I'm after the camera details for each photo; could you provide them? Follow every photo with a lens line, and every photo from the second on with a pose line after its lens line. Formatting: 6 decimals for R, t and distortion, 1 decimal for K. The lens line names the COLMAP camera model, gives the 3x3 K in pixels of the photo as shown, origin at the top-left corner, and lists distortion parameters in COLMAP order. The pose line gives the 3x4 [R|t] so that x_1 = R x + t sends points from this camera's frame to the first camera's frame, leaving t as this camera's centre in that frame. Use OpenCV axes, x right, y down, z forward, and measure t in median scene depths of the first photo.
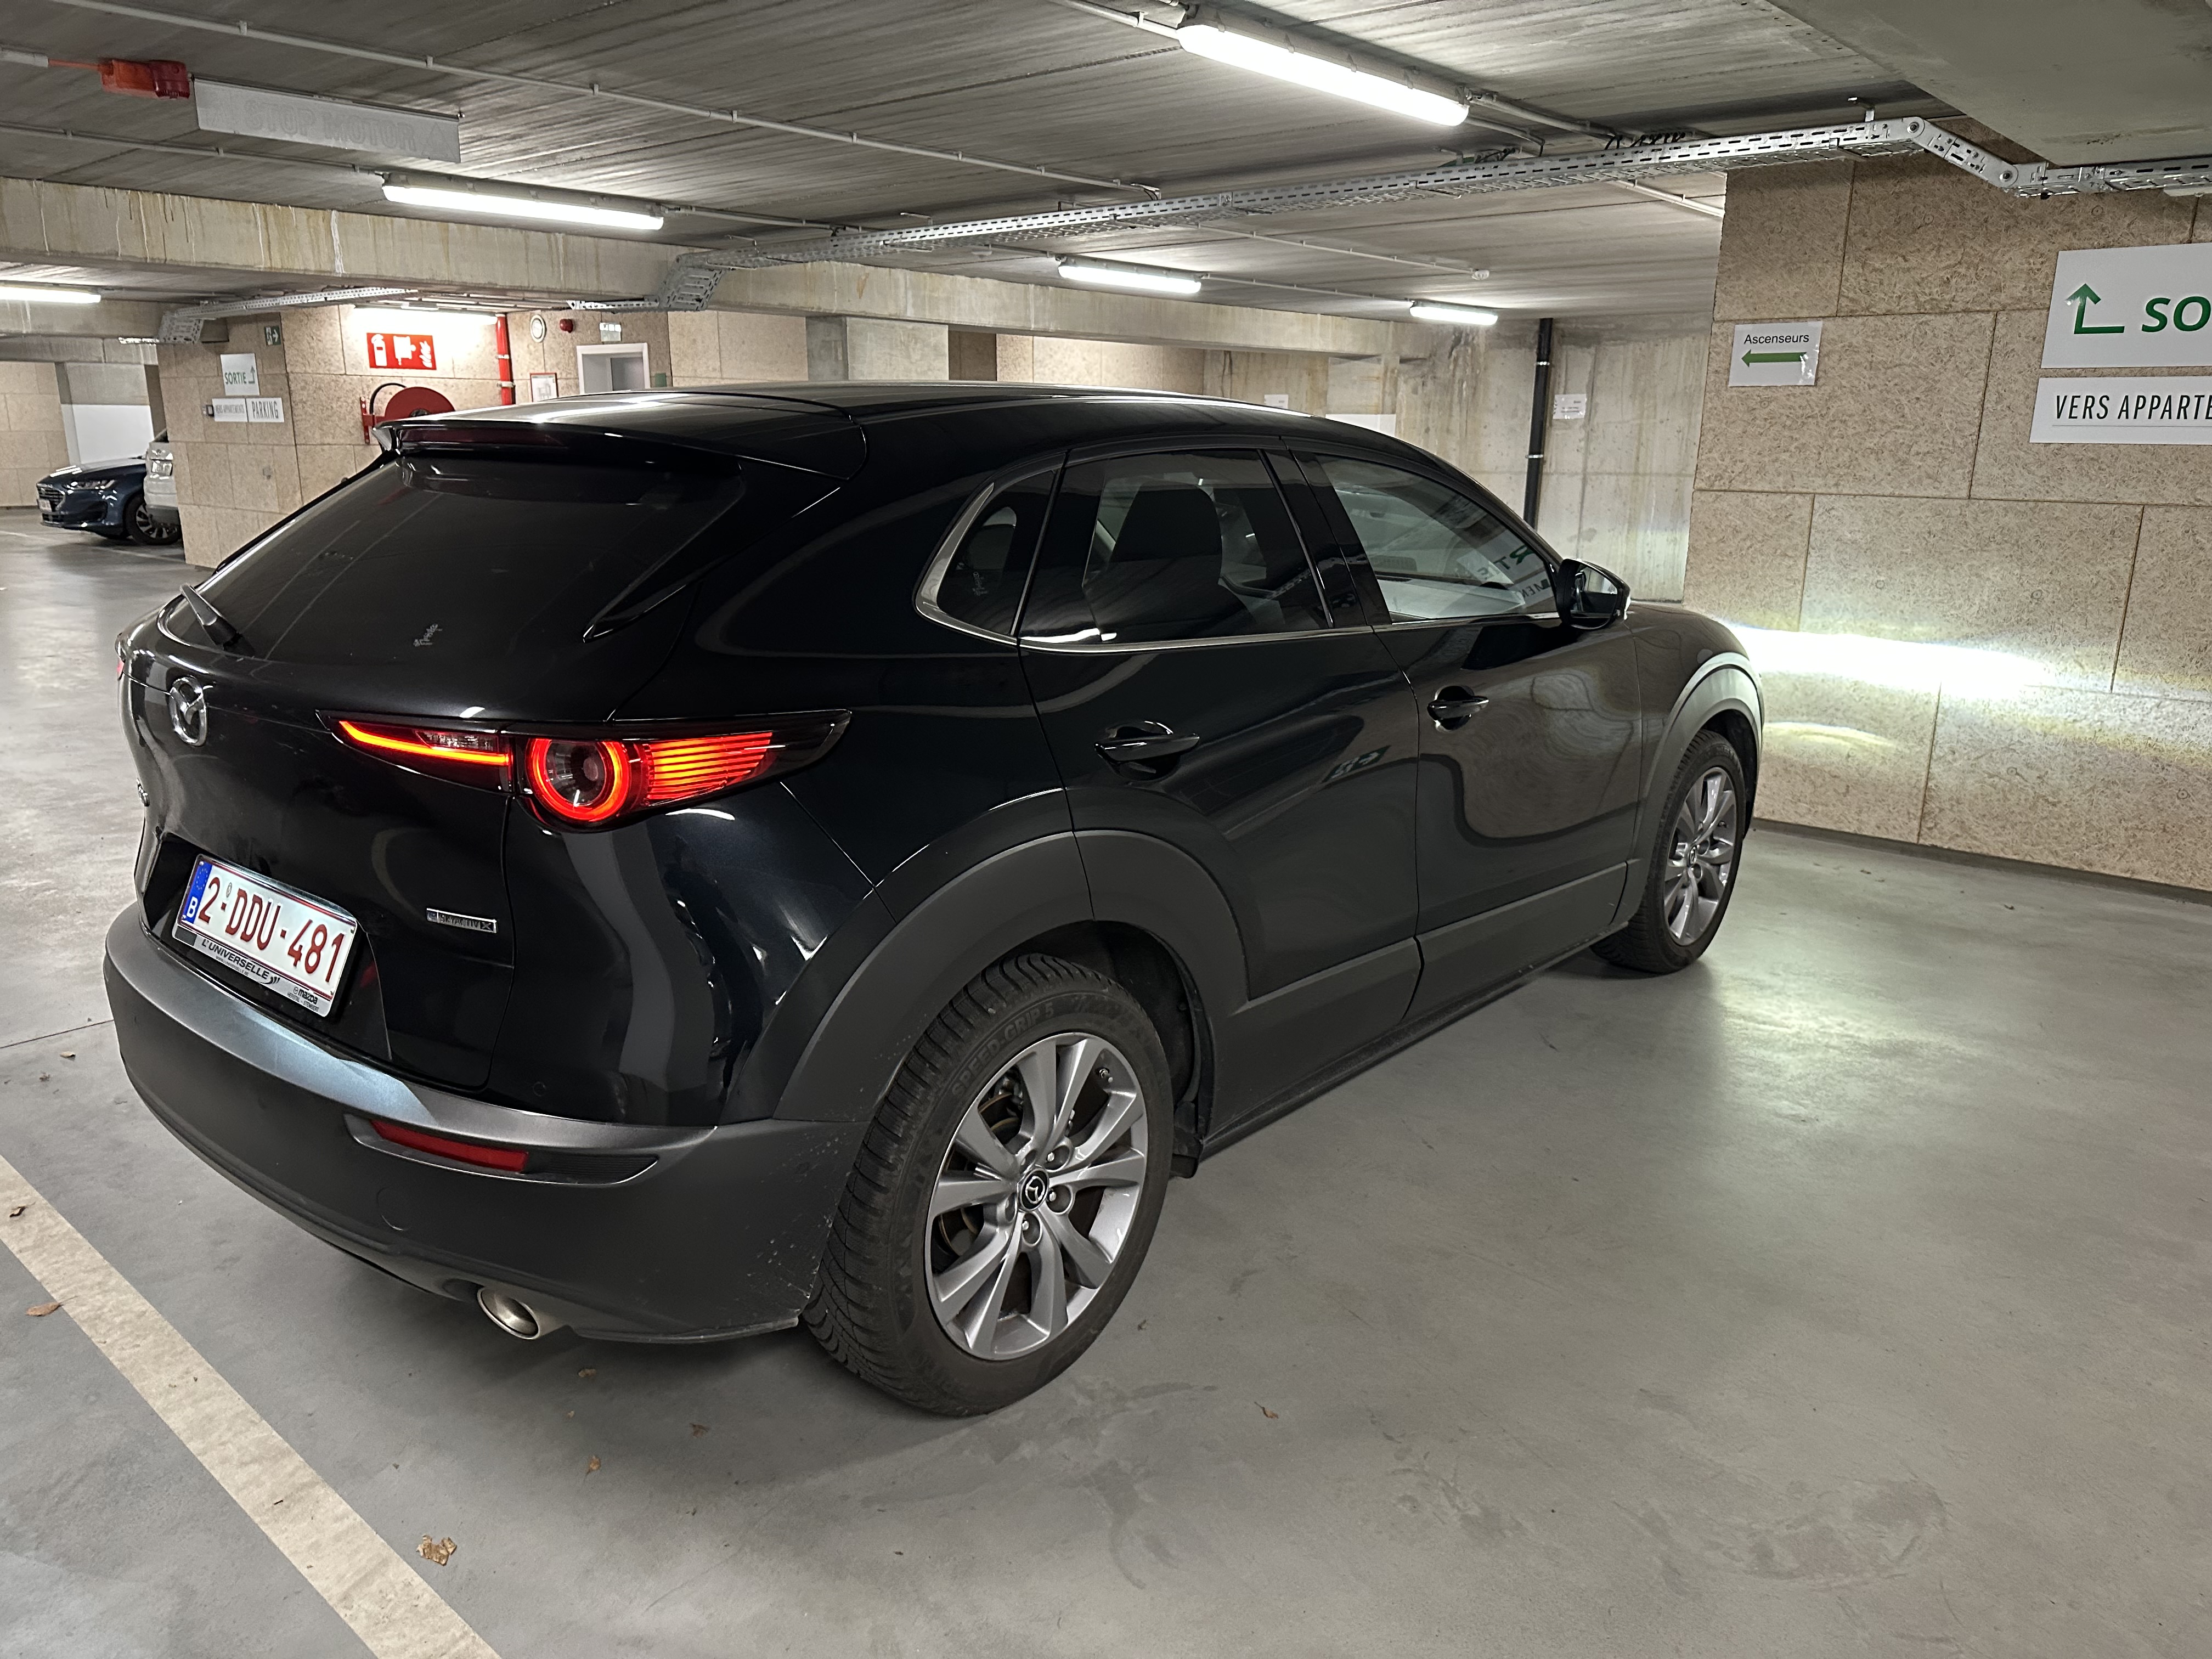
lens RADIAL K [[1570.2, 0, 1112.2], [0, 1570.2, 831.7], [0, 0, 1]] dist [0.040236, -0.054666]
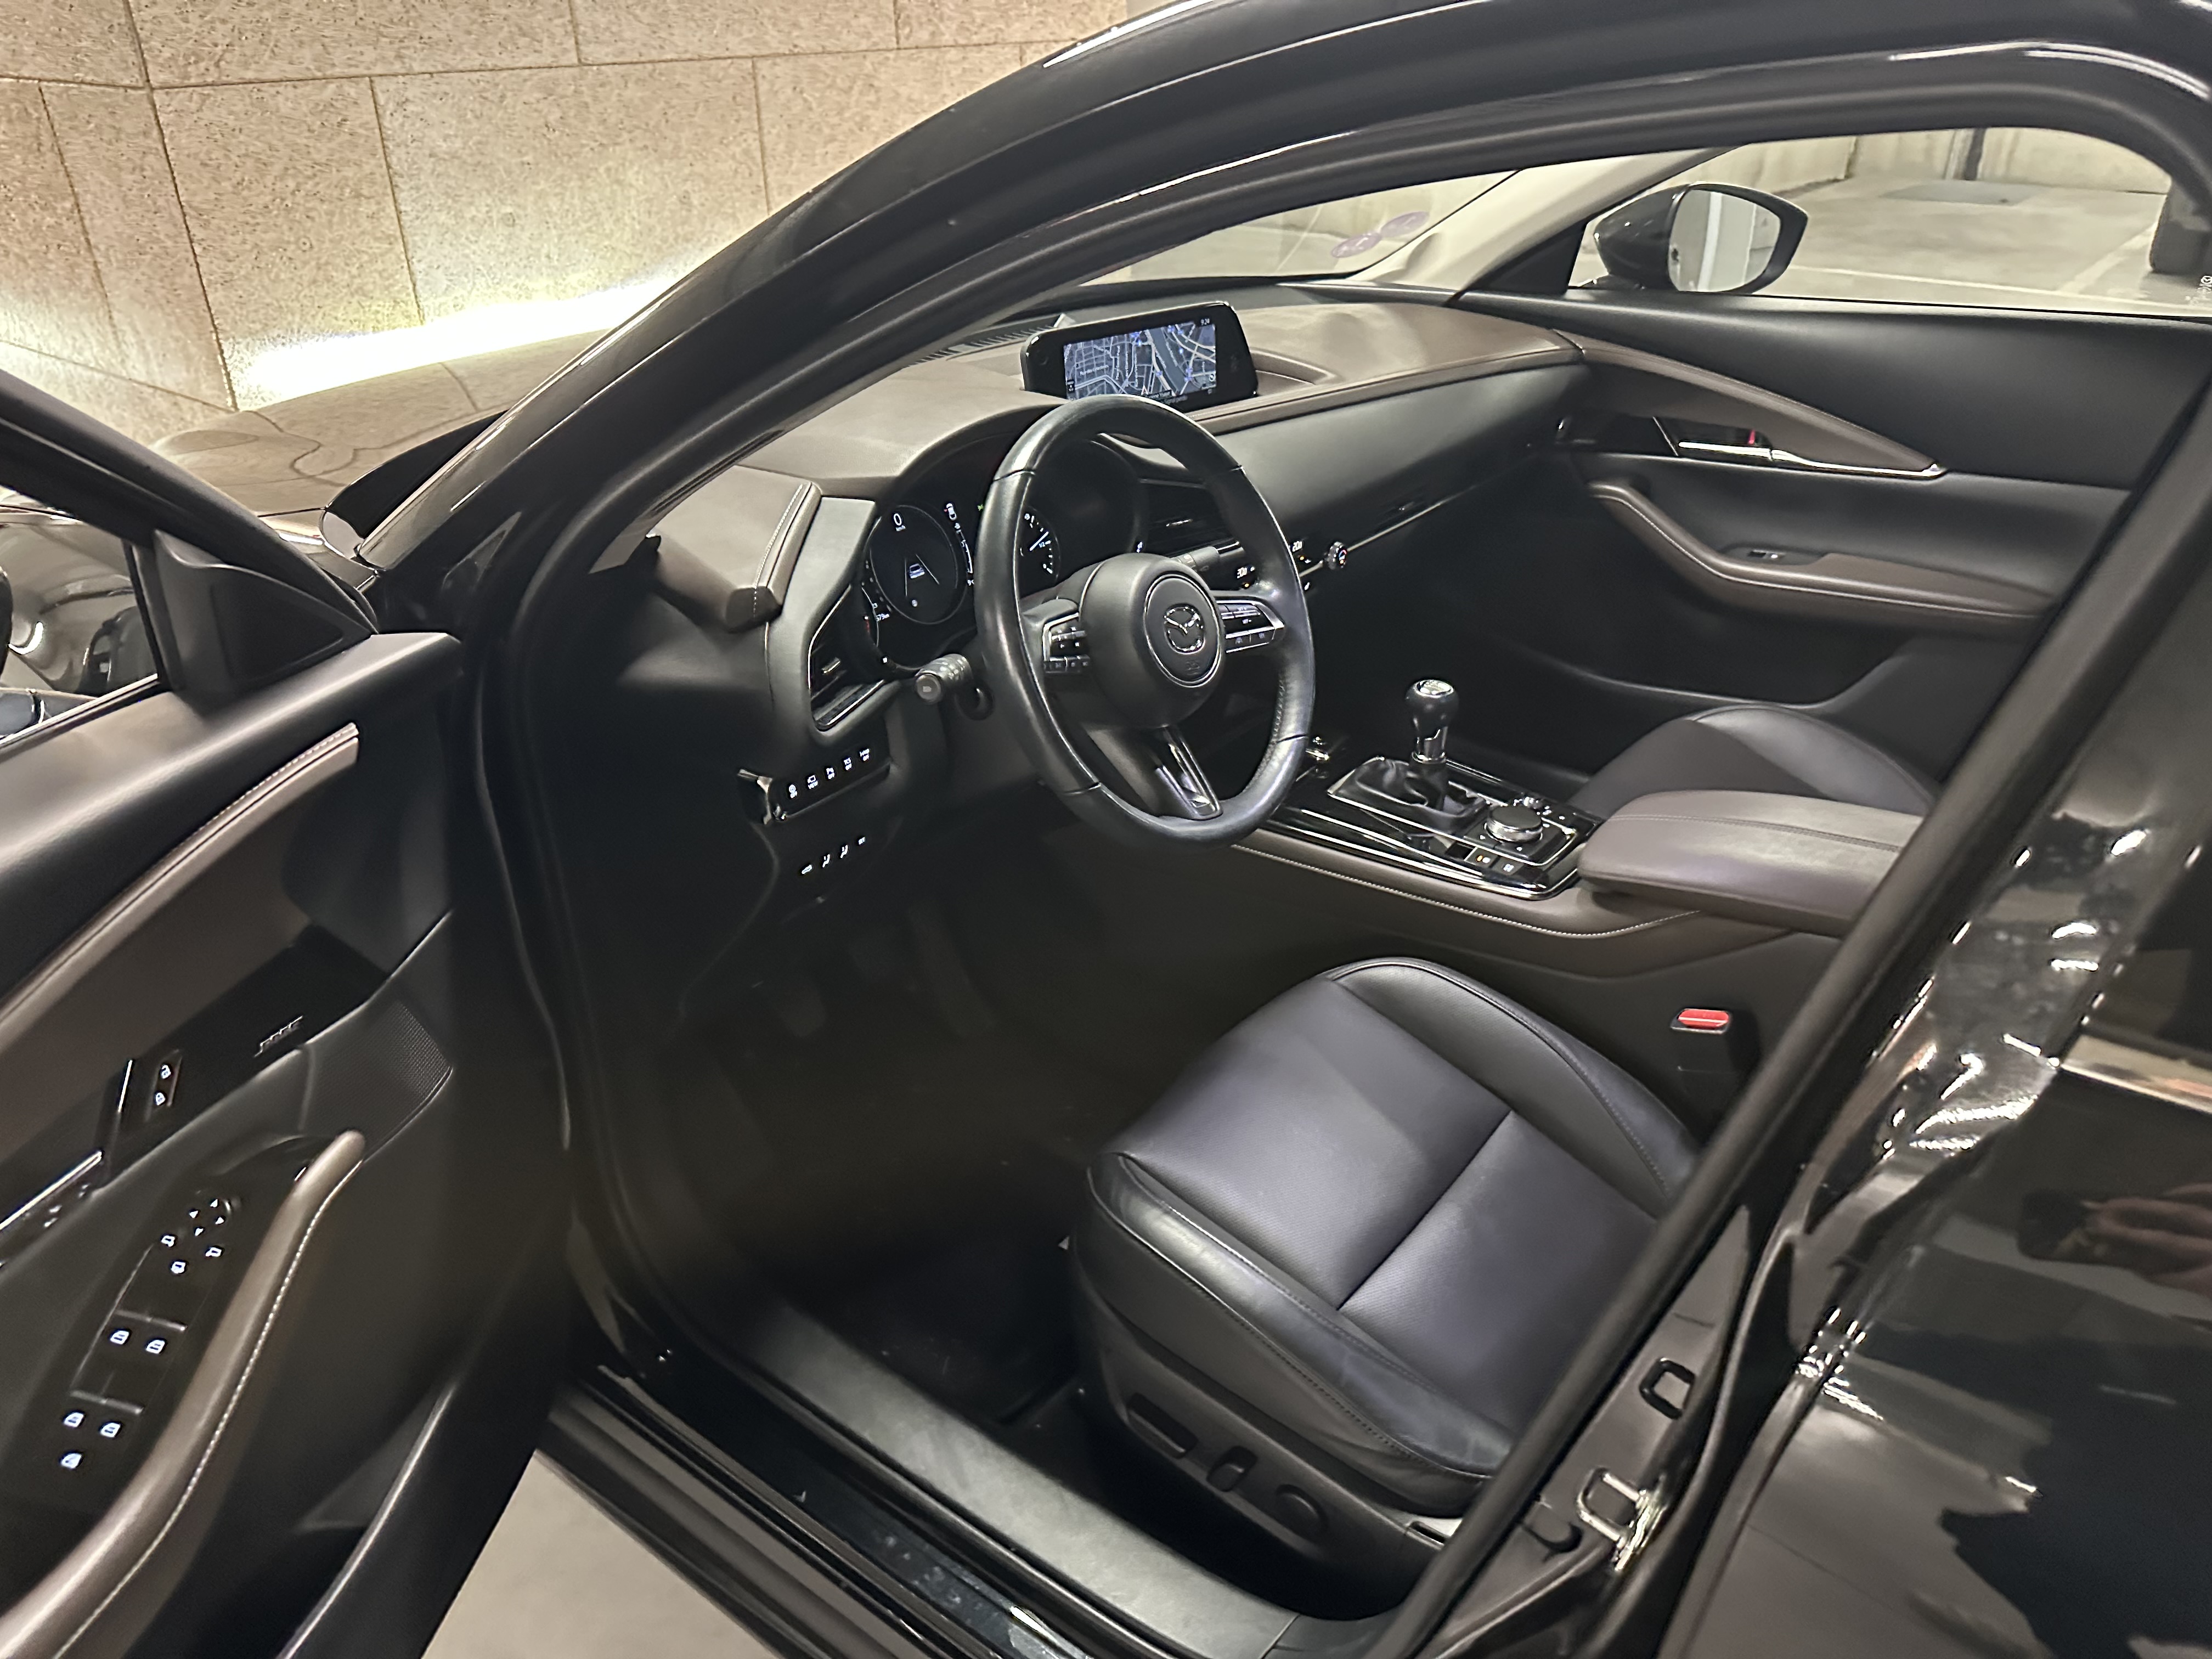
lens RADIAL K [[1510.6, 0, 1109.5], [0, 1510.6, 816.9], [0, 0, 1]] dist [0.093900, -0.107874]
pose [[-0.059354, -0.487516, 0.871094, -0.191778], [0.254177, 0.836489, 0.485469, -0.191366], [-0.965335, 0.250227, 0.074266, 0.762367]]
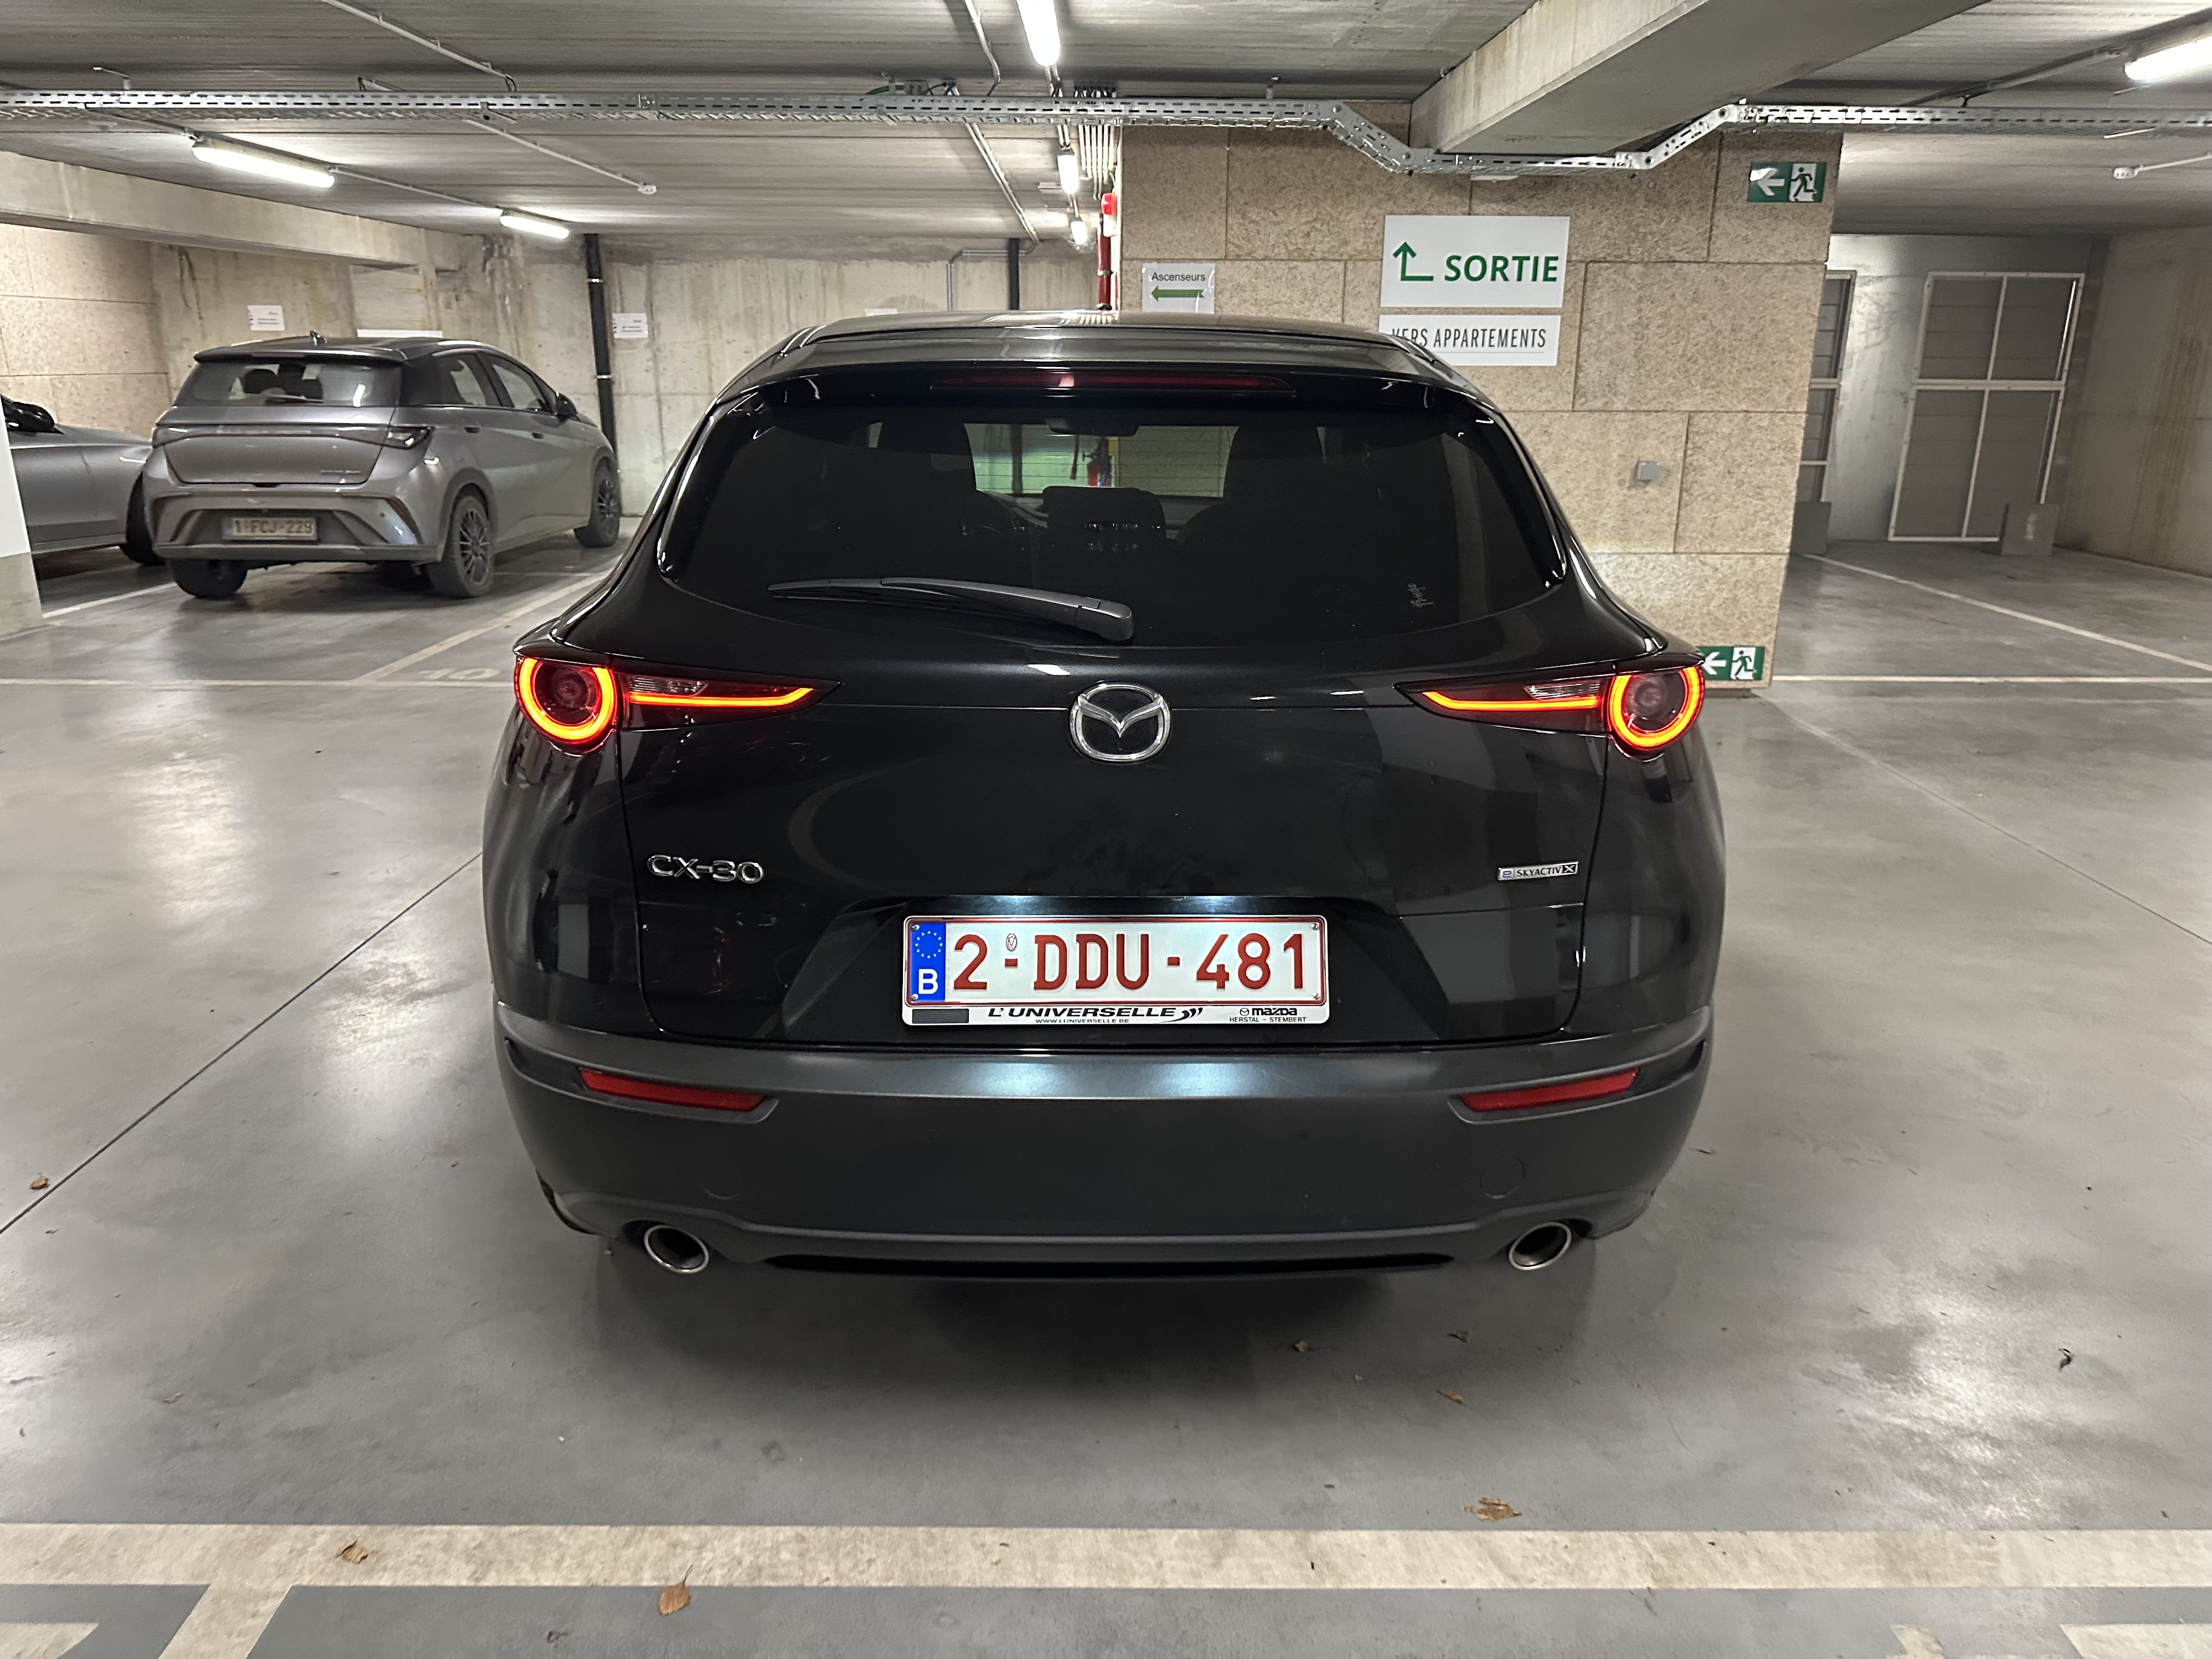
lens RADIAL K [[1570.2, 0, 1112.2], [0, 1570.2, 831.7], [0, 0, 1]] dist [0.040236, -0.054666]
pose [[0.744917, -0.195173, 0.637971, -0.440320], [0.163880, 0.980484, 0.108605, -0.042264], [-0.646717, 0.023649, 0.762364, 0.147423]]
